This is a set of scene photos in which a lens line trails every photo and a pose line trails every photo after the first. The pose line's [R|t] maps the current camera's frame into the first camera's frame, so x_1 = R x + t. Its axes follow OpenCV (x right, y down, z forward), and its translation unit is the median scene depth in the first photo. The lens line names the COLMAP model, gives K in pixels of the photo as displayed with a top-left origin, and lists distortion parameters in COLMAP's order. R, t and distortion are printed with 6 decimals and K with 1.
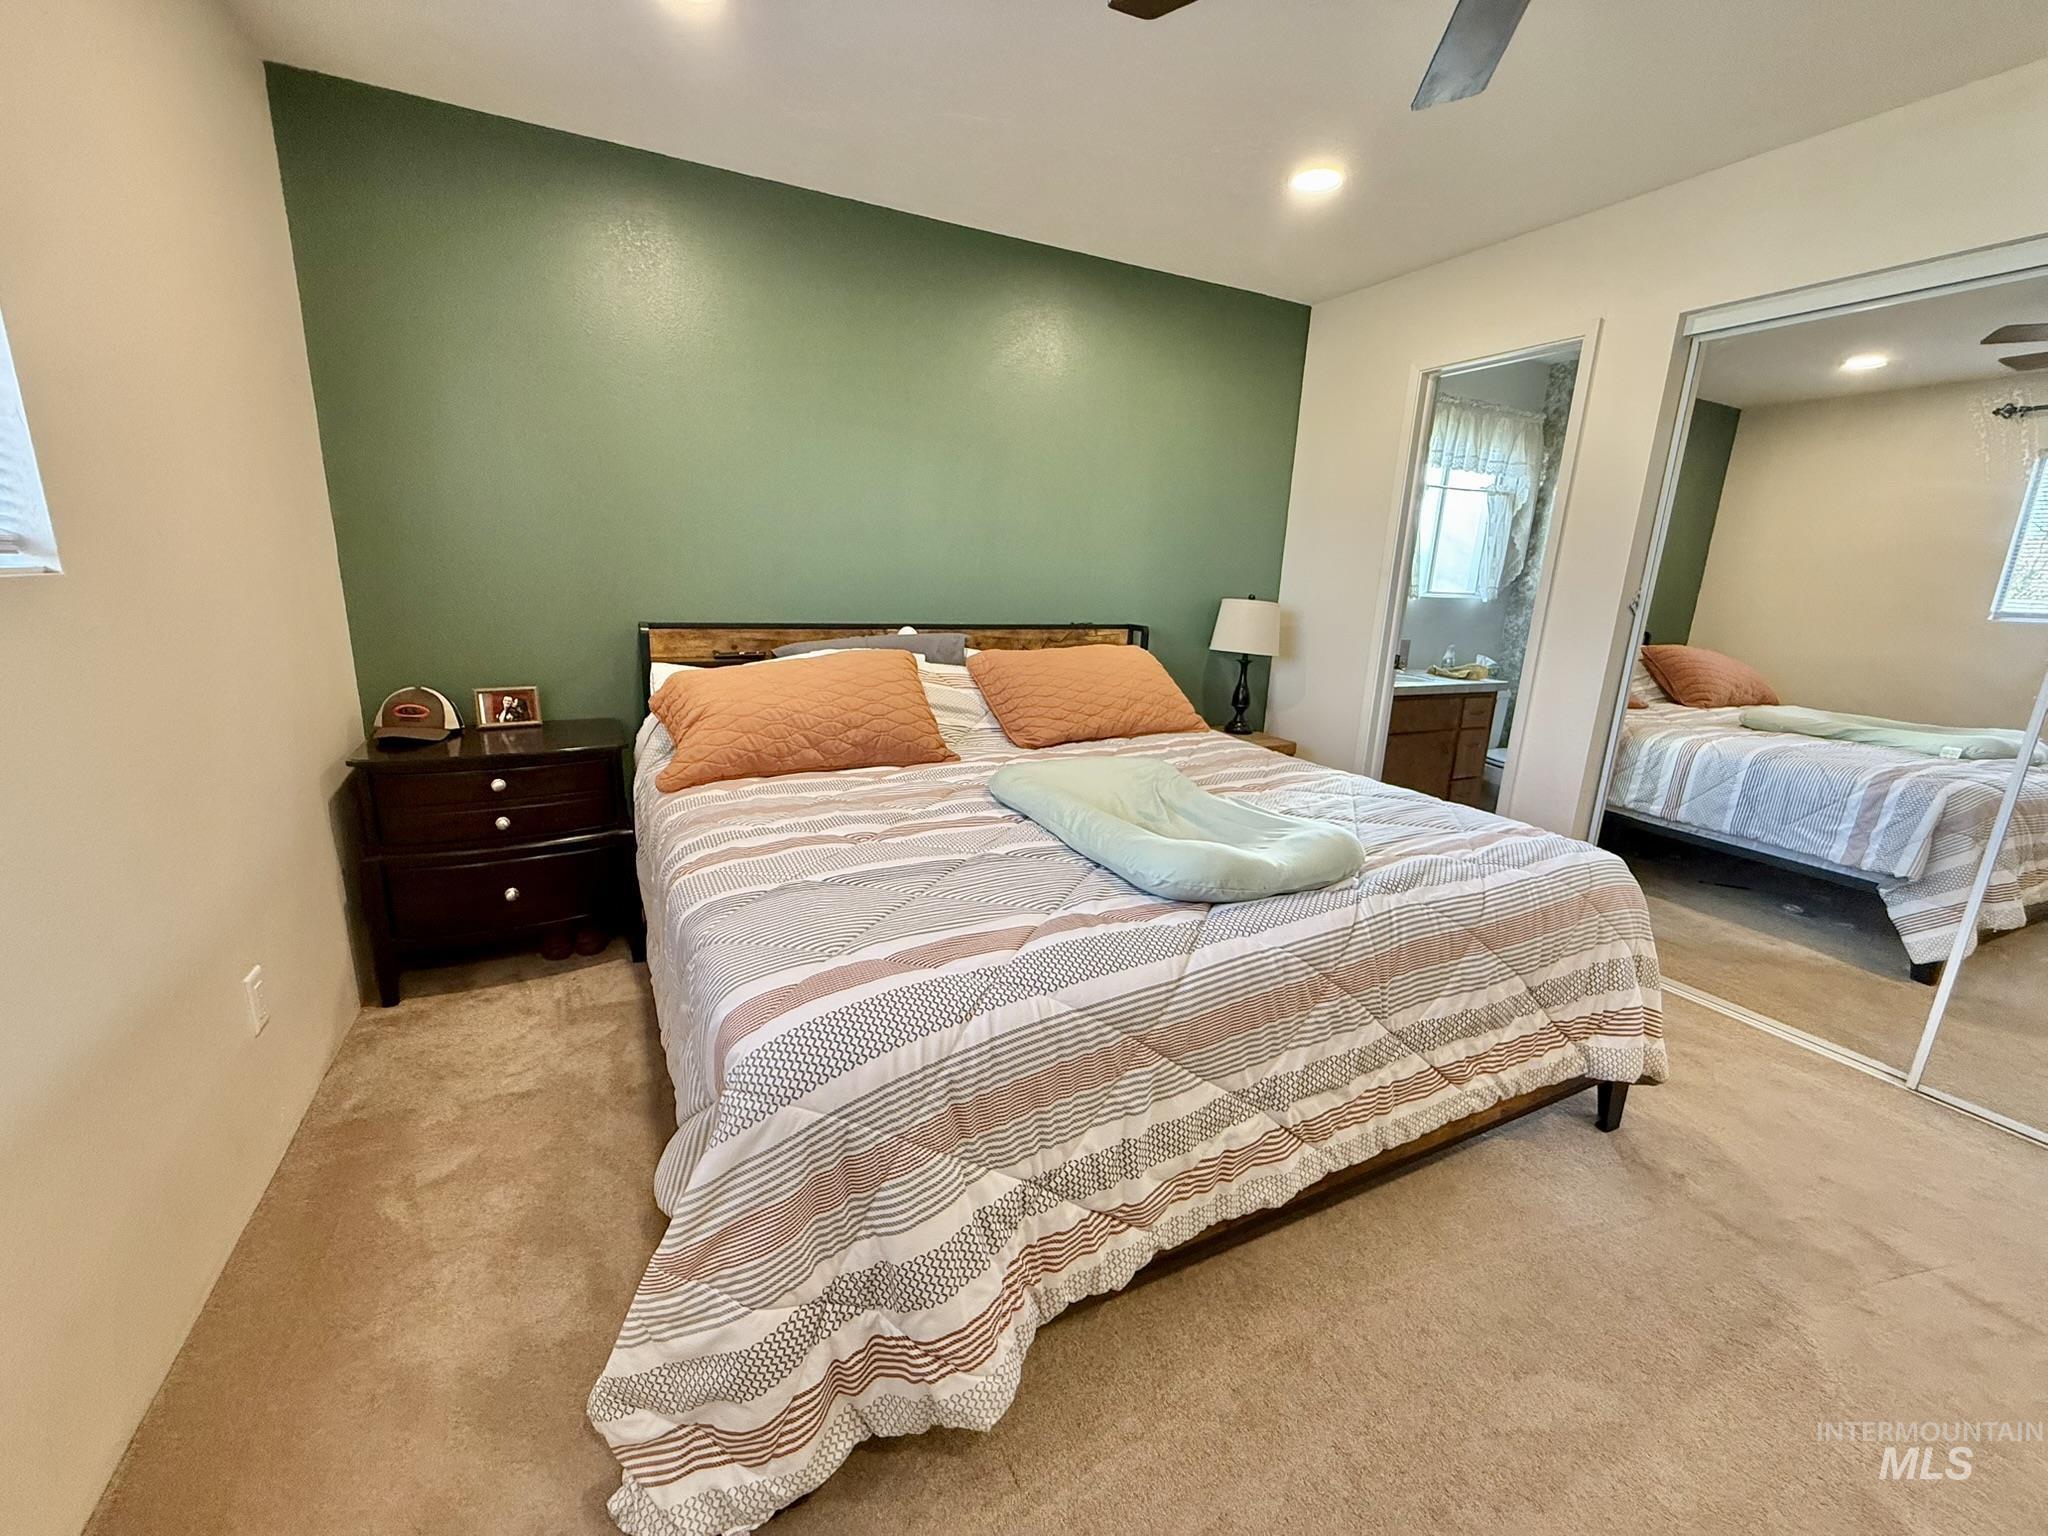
lens RADIAL K [[825.8, 0, 1024.0], [0, 825.8, 768.0], [0, 0, 1]] dist [0.000375, 0.000037]
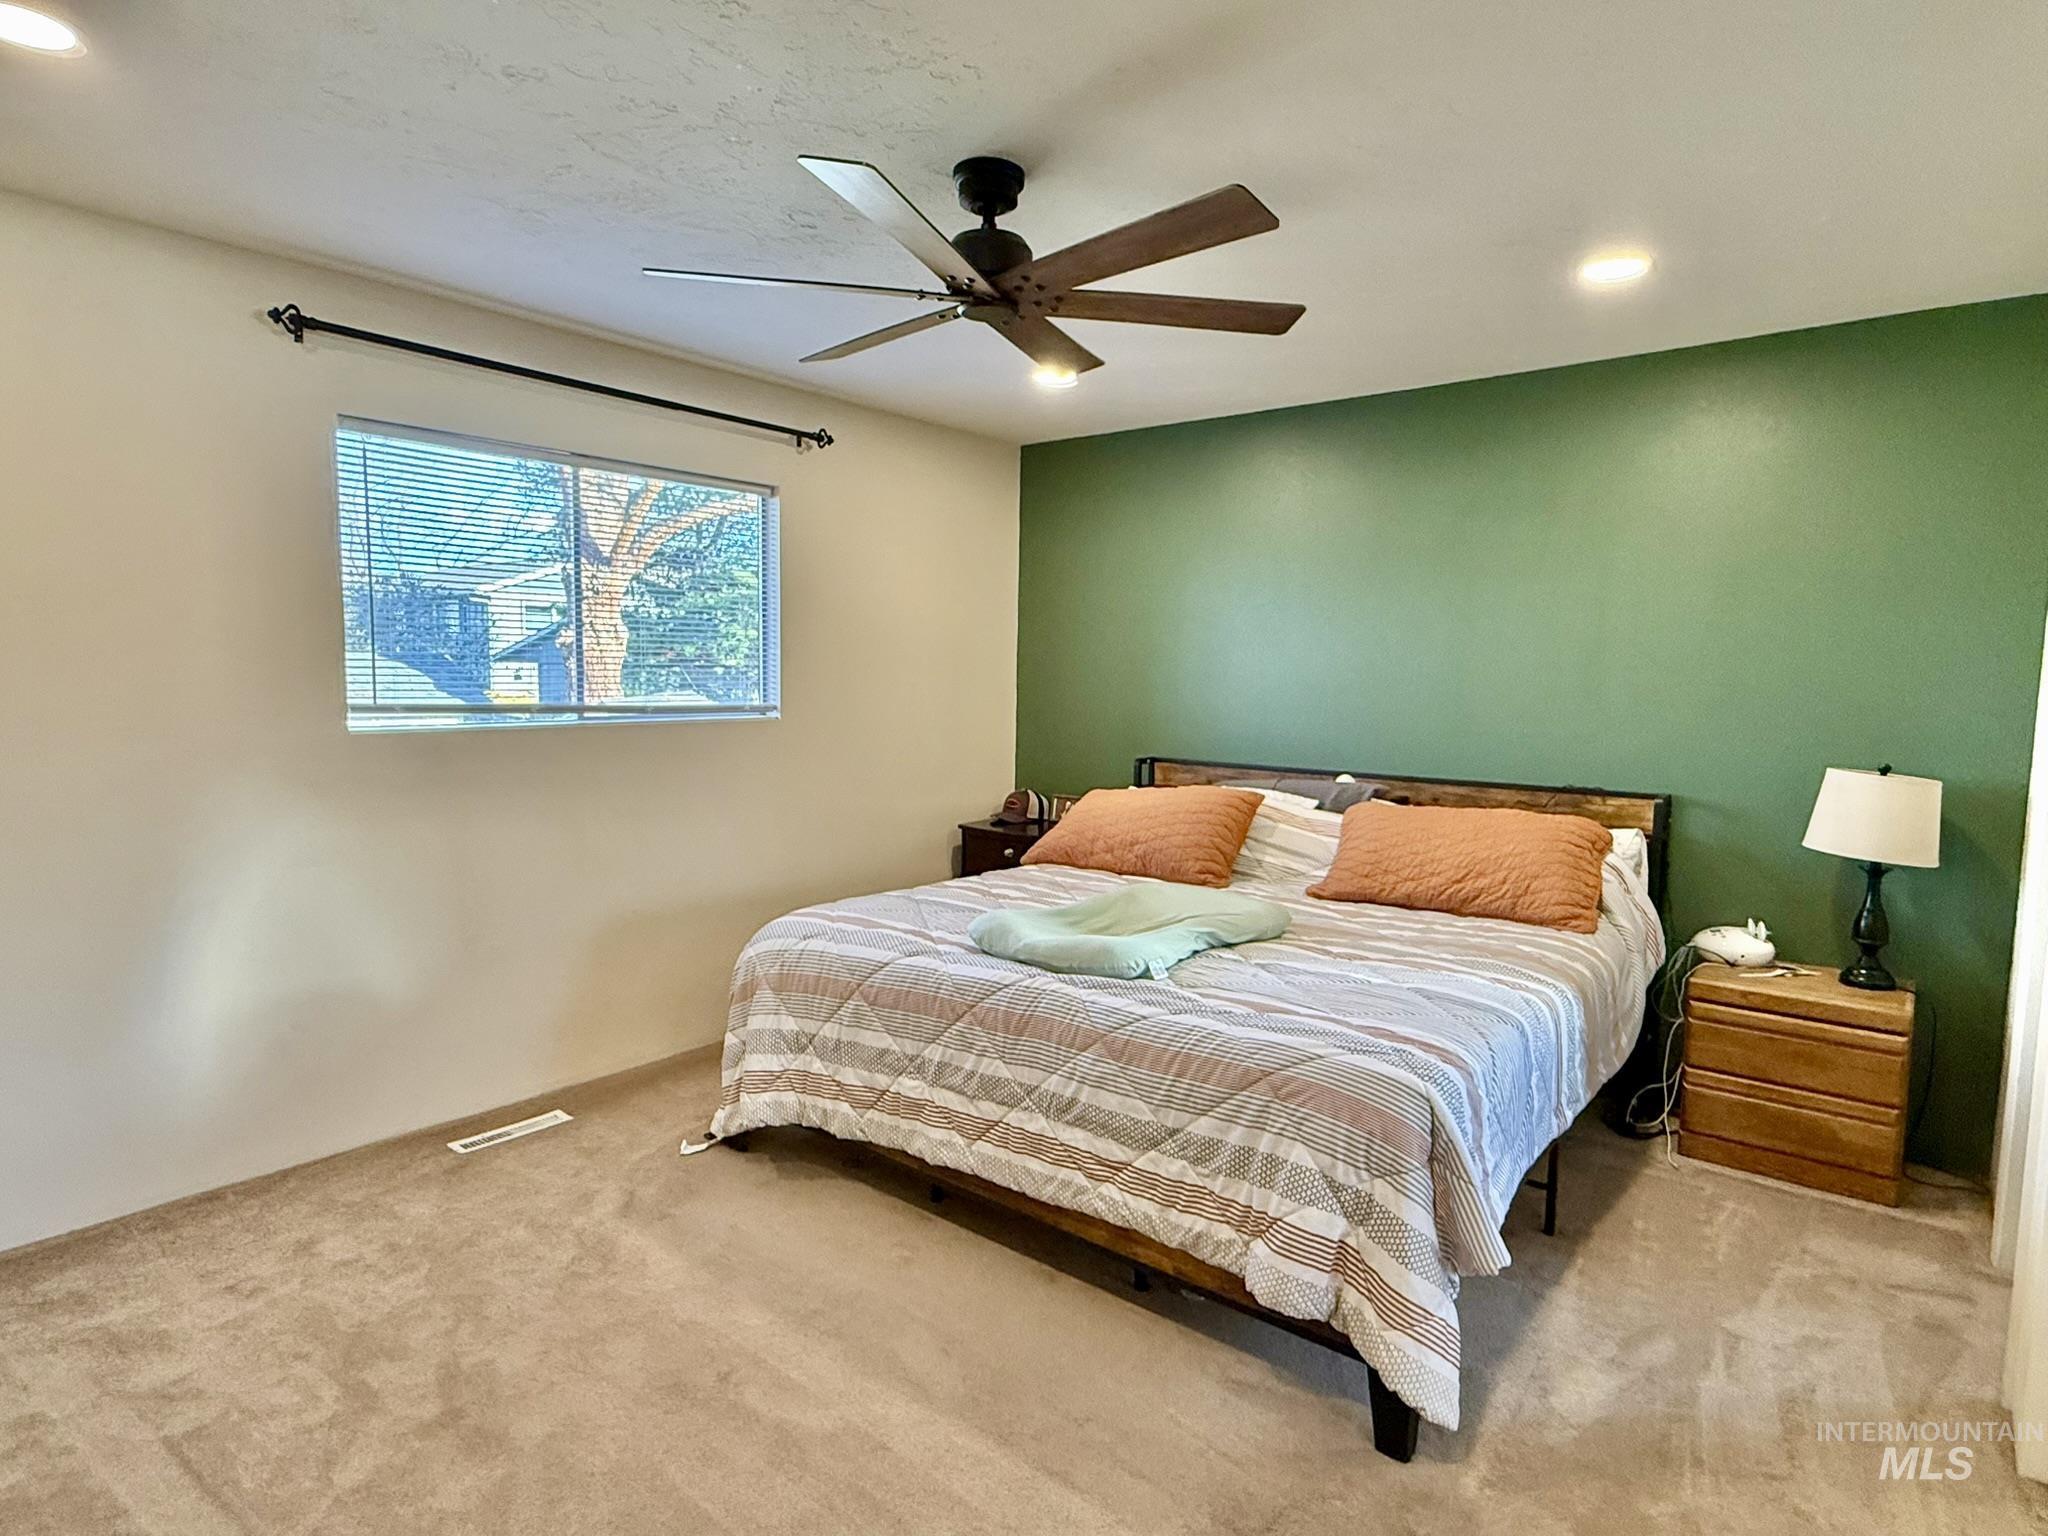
lens RADIAL K [[1112.6, 0, 1024.0], [0, 1112.6, 768.0], [0, 0, 1]] dist [-0.001583, -0.000109]
pose [[0.404047, 0.054366, -0.913121, 0.937046], [-0.215504, 0.975792, -0.037262, -0.043945], [0.888990, 0.211837, 0.405982, 0.098699]]
